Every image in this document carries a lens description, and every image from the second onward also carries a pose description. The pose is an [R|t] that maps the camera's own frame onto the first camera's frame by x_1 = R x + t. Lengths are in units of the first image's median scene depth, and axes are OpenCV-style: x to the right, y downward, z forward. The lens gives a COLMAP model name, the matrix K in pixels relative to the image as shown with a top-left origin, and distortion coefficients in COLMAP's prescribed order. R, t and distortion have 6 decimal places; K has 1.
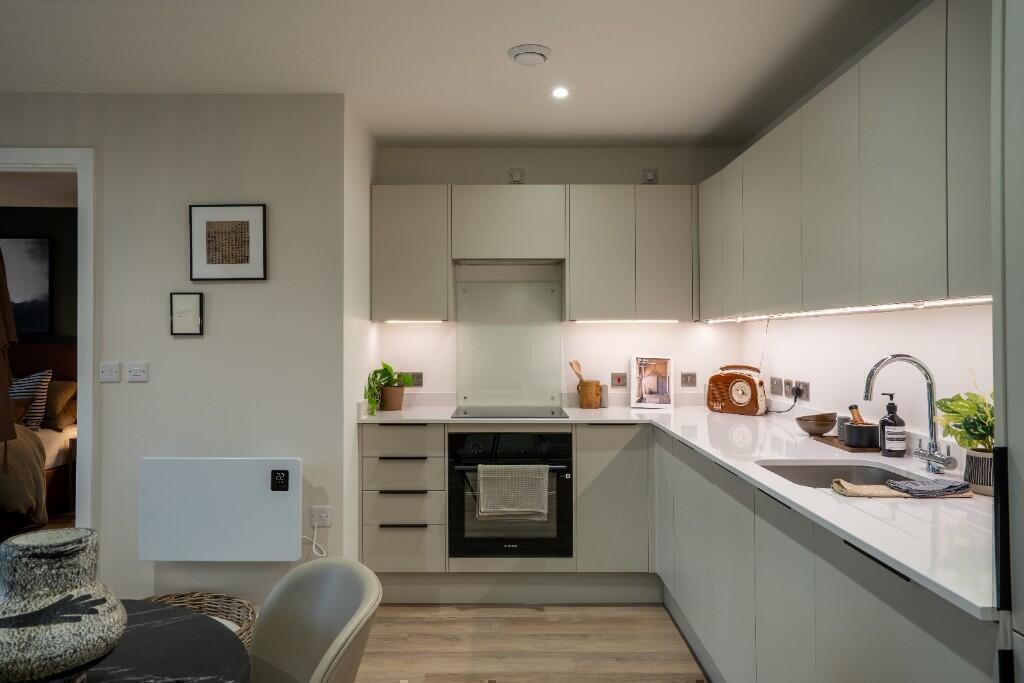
lens RADIAL K [[699.8, 0, 512.0], [0, 699.8, 341.5], [0, 0, 1]] dist [-0.024764, 0.050707]
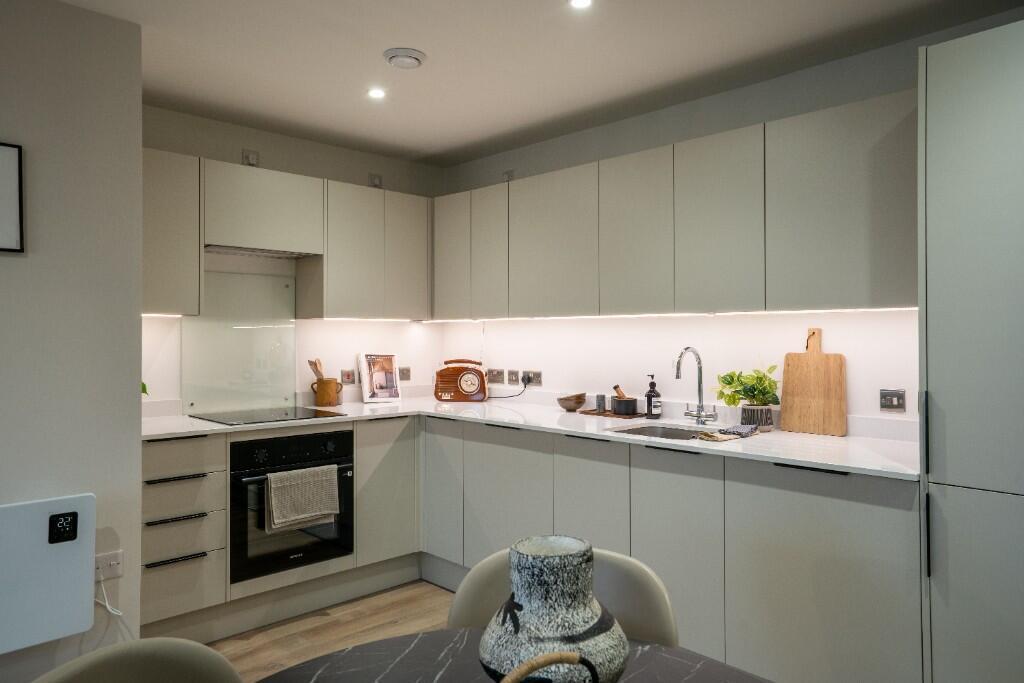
lens RADIAL K [[699.8, 0, 512.0], [0, 699.8, 341.5], [0, 0, 1]] dist [-0.024764, 0.050707]
pose [[0.708870, -0.002371, 0.705335, -0.458610], [0.000826, 0.999996, 0.002532, 0.001207], [-0.705339, -0.001212, 0.708869, 0.126460]]
